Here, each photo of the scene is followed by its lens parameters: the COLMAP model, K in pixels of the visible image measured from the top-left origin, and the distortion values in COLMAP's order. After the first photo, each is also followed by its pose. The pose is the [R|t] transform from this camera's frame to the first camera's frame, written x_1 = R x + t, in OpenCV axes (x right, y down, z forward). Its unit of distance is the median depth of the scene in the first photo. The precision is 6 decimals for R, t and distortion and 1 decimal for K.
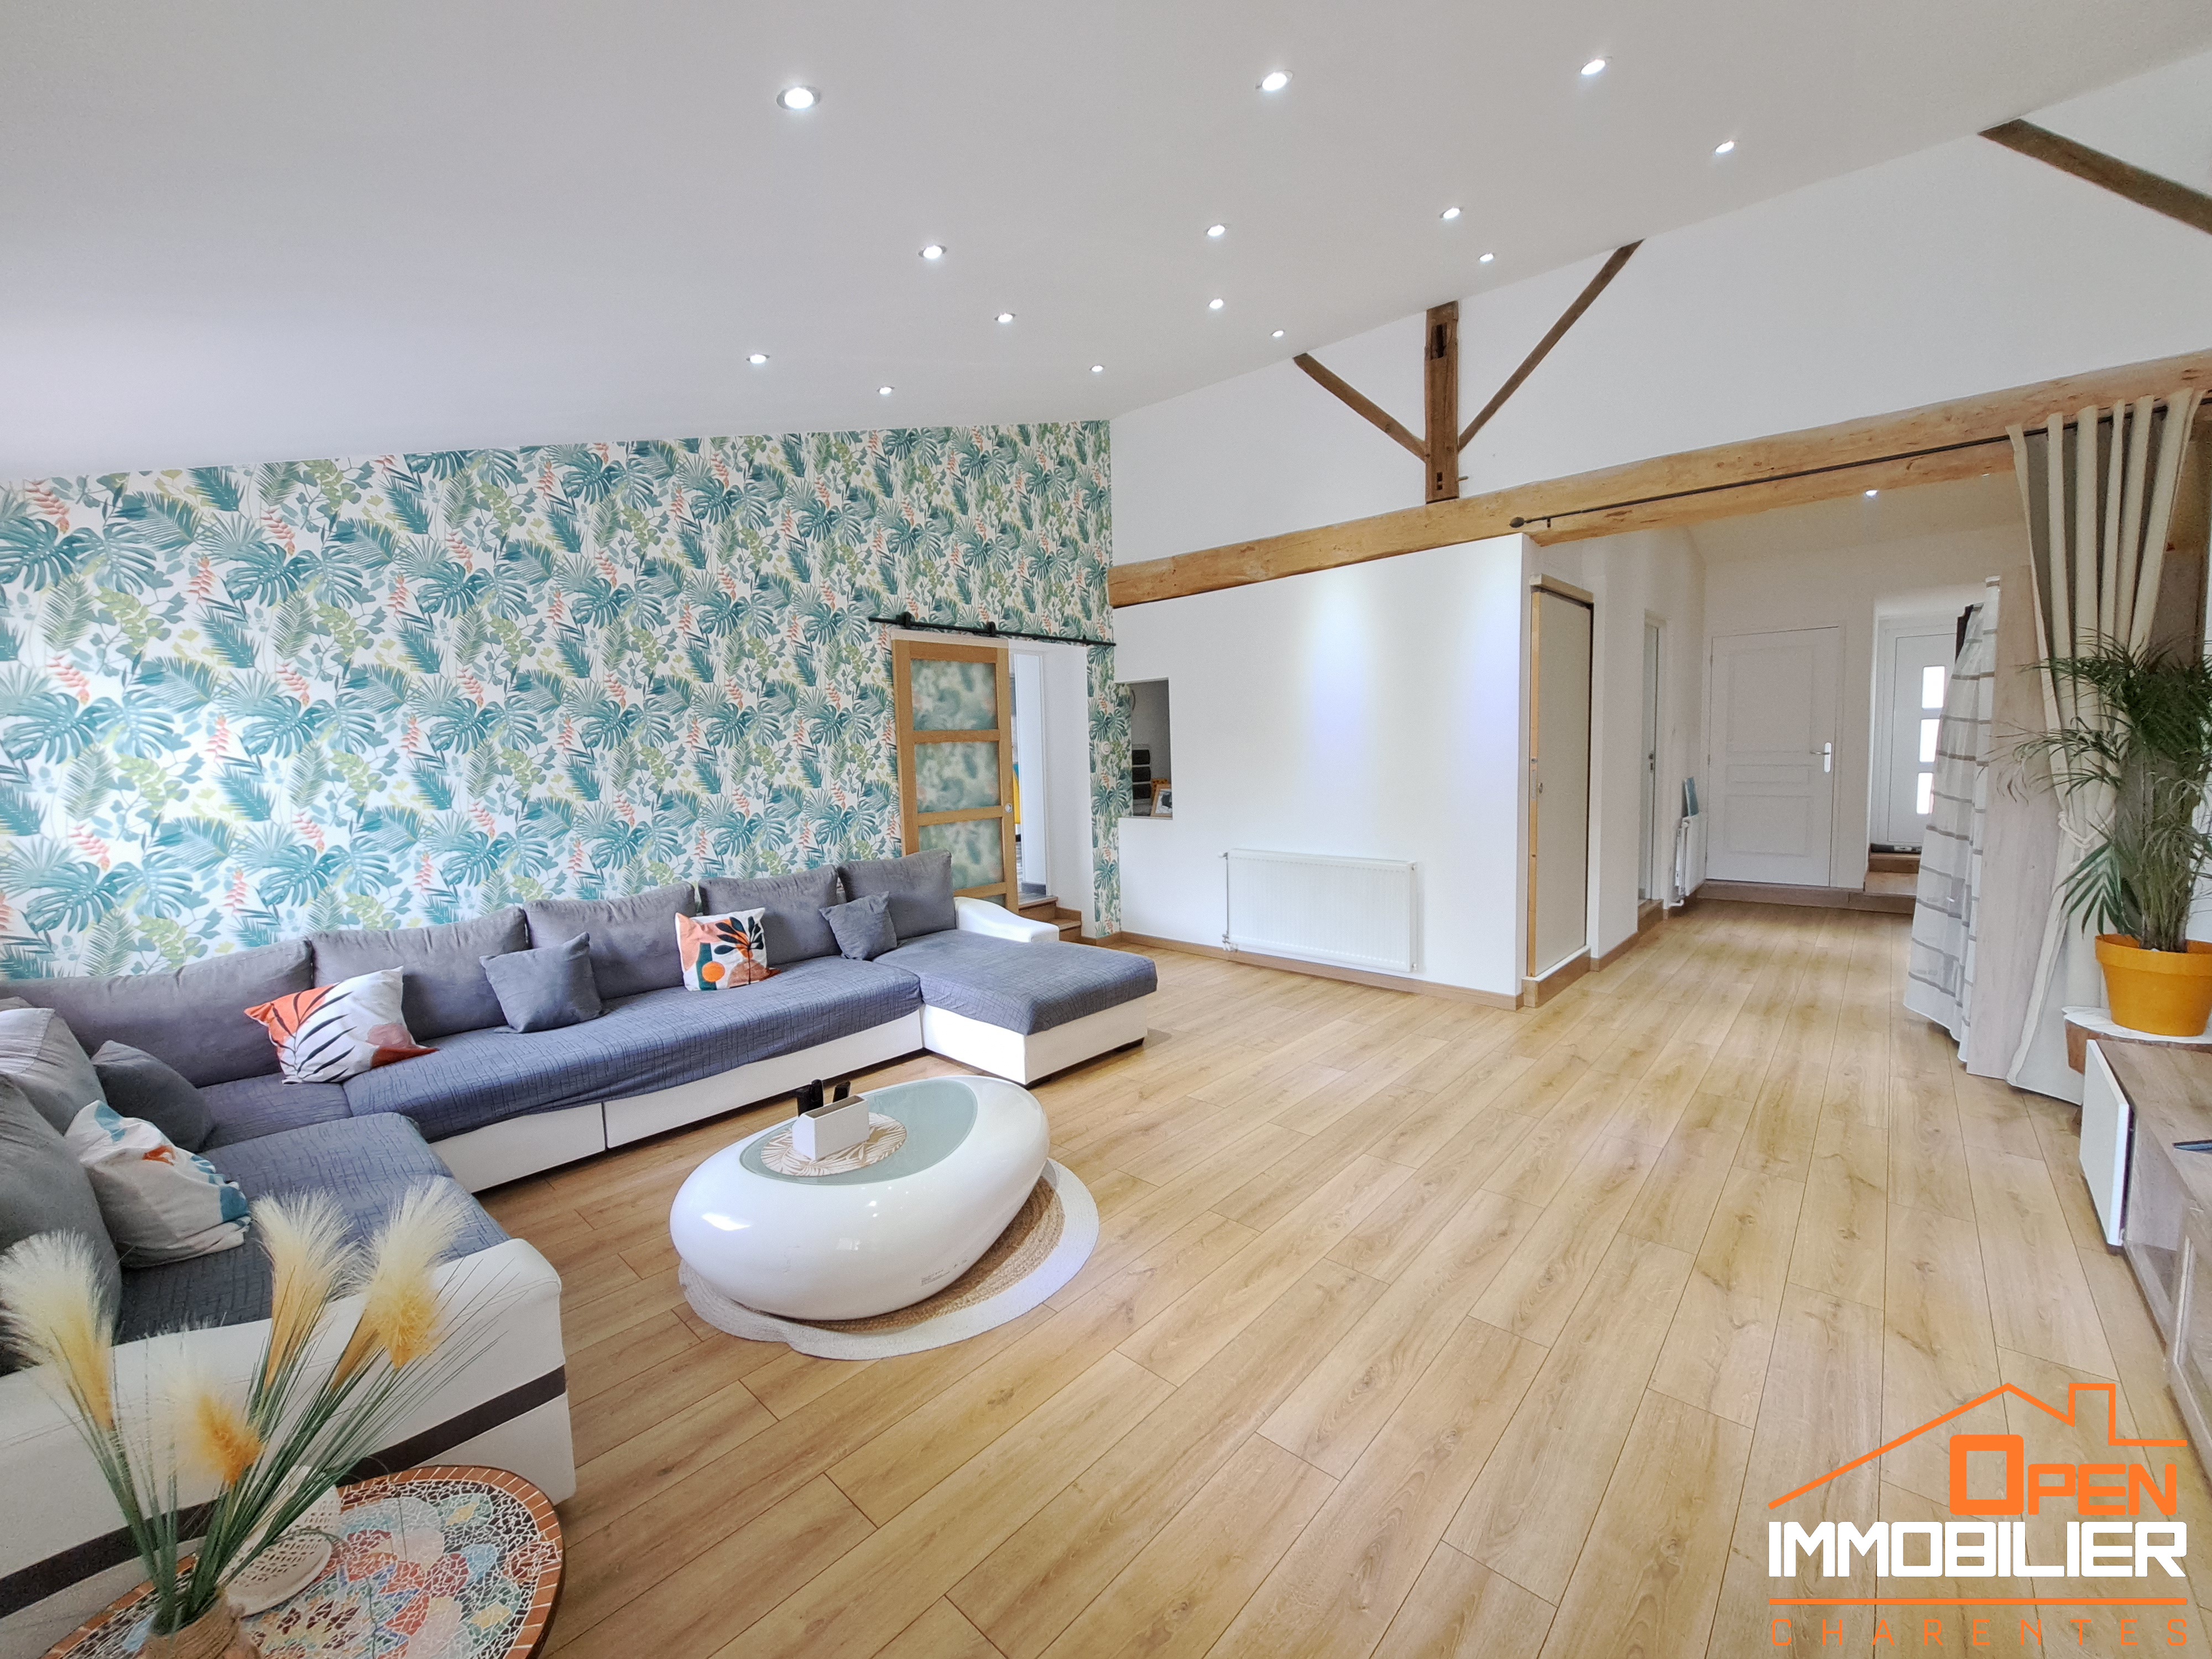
lens RADIAL K [[876.7, 0, 1101.4], [0, 876.7, 825.3], [0, 0, 1]] dist [0.001964, -0.007732]
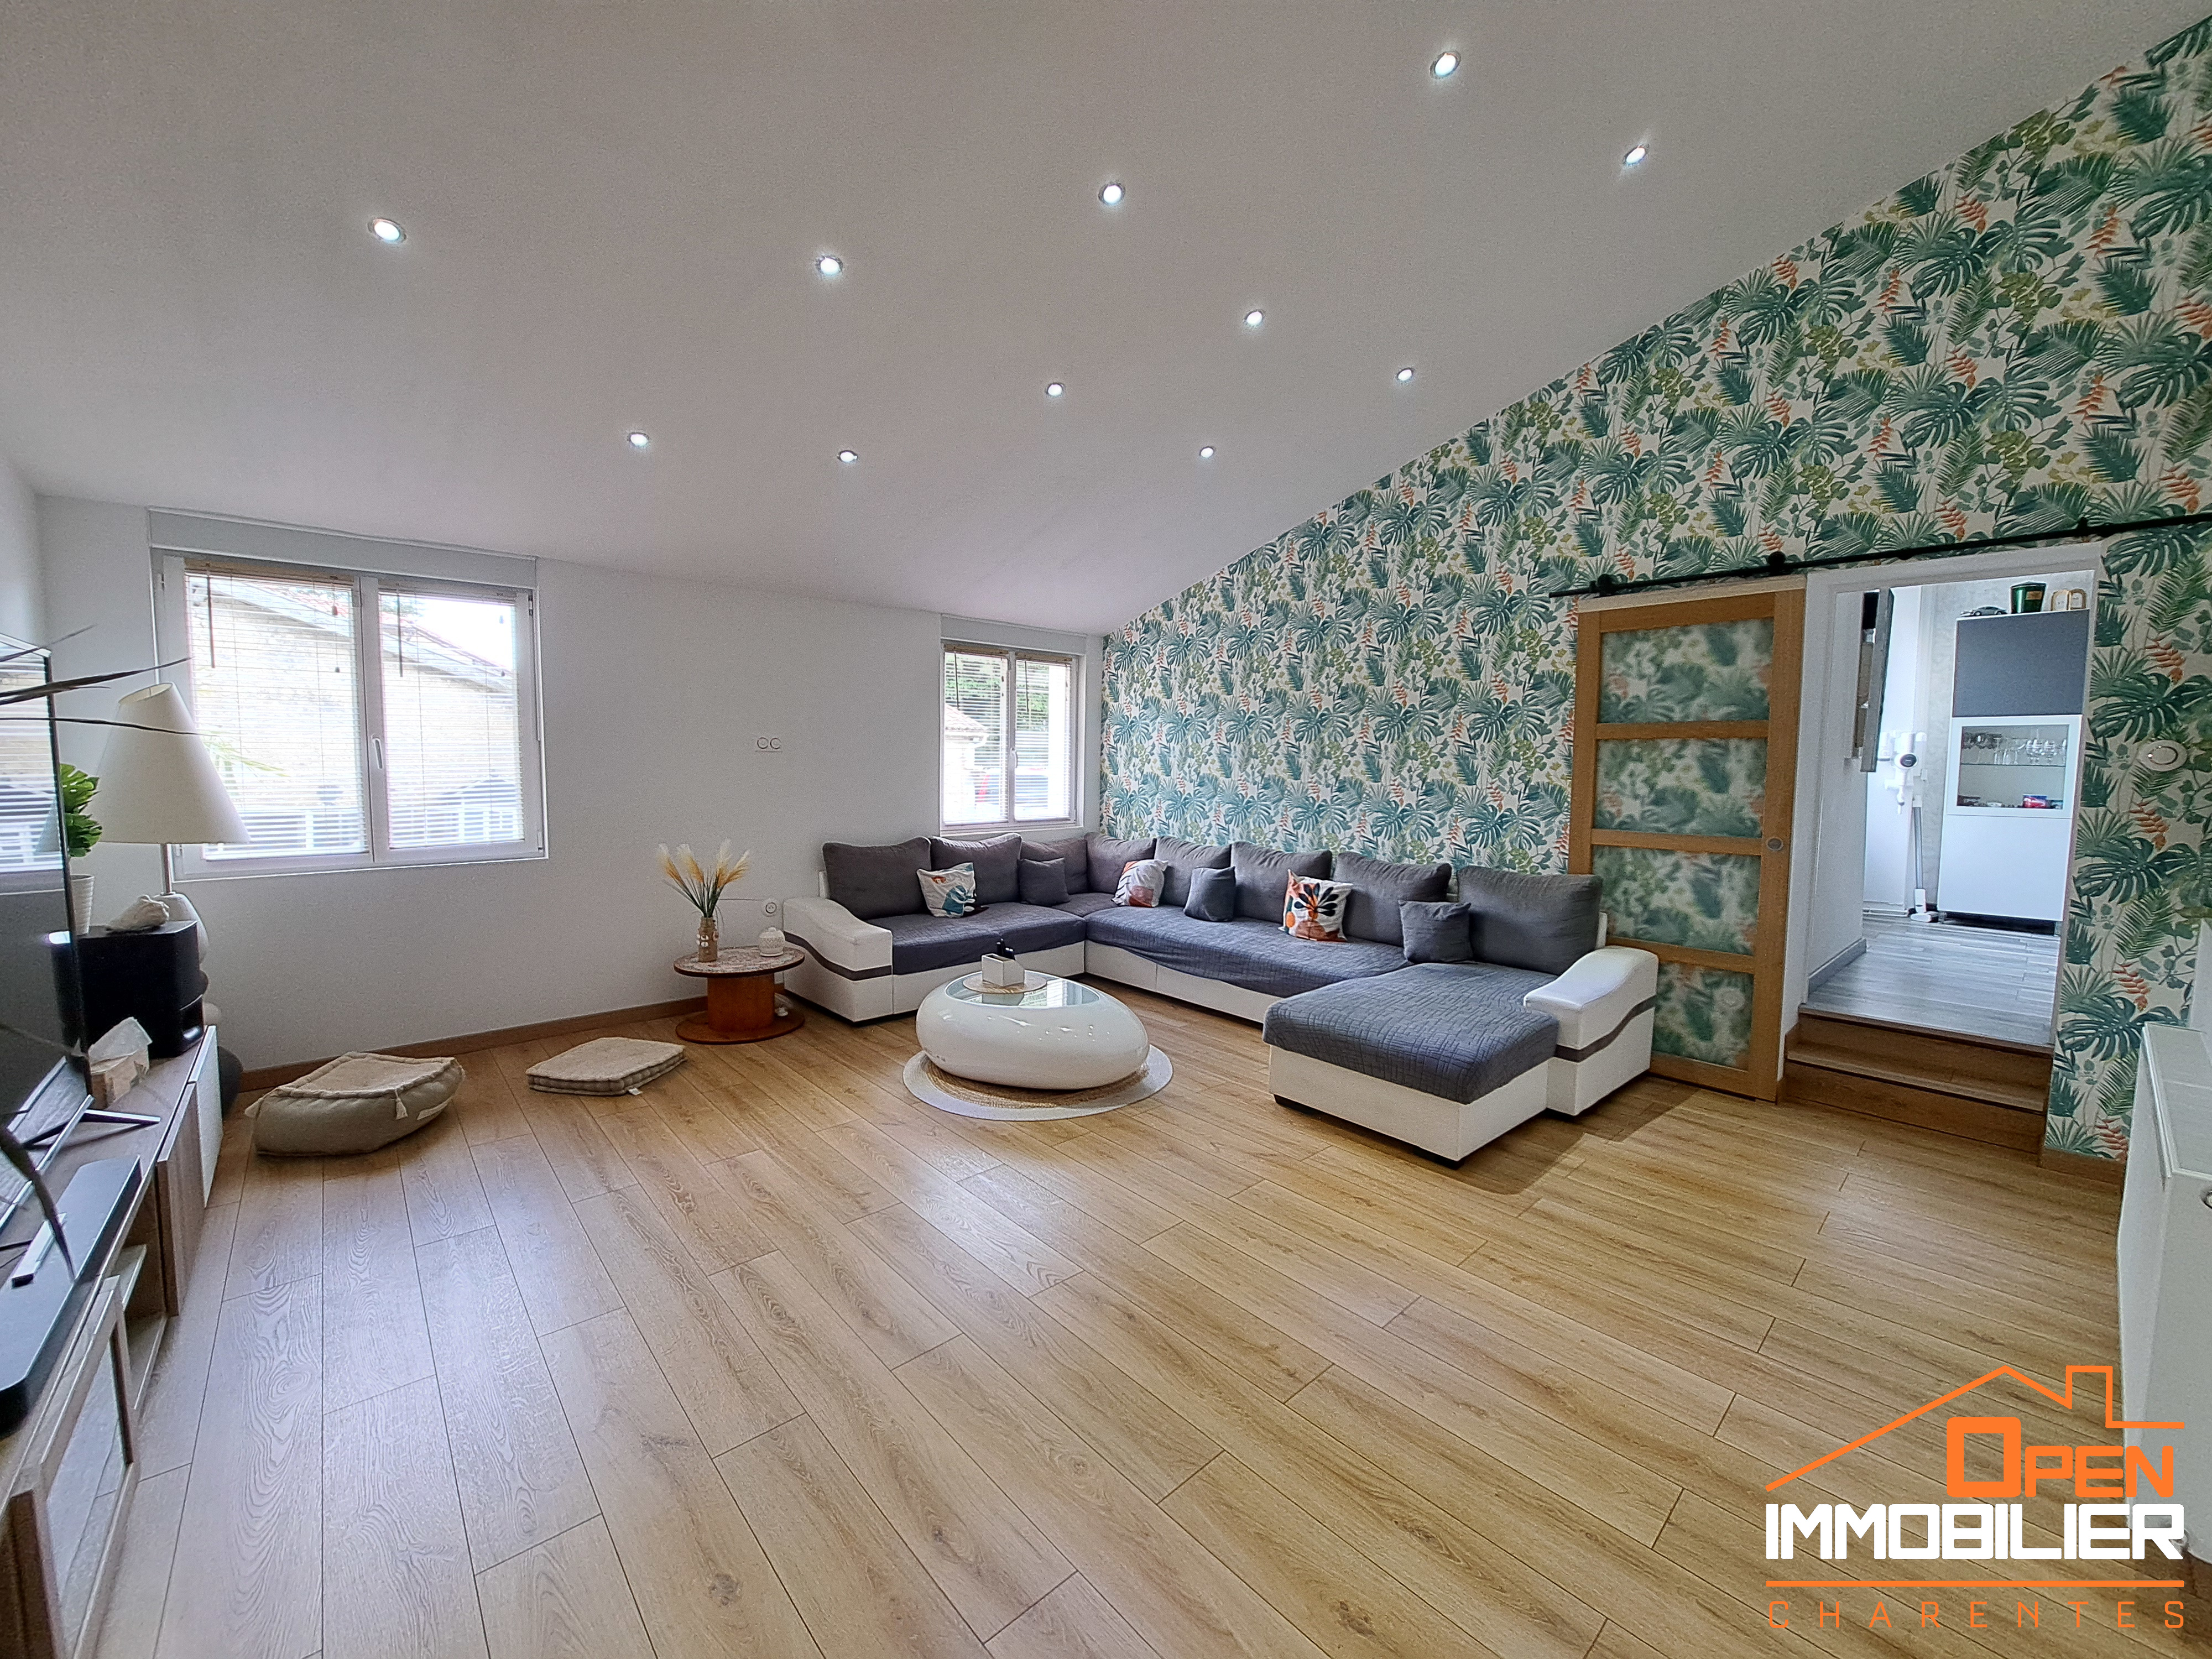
lens RADIAL K [[876.7, 0, 1101.4], [0, 876.7, 825.3], [0, 0, 1]] dist [0.001964, -0.007732]
pose [[-0.102042, 0.110456, -0.988629, 0.660349], [-0.087147, 0.989003, 0.119493, -0.076718], [0.990956, 0.098349, -0.091294, 0.666724]]
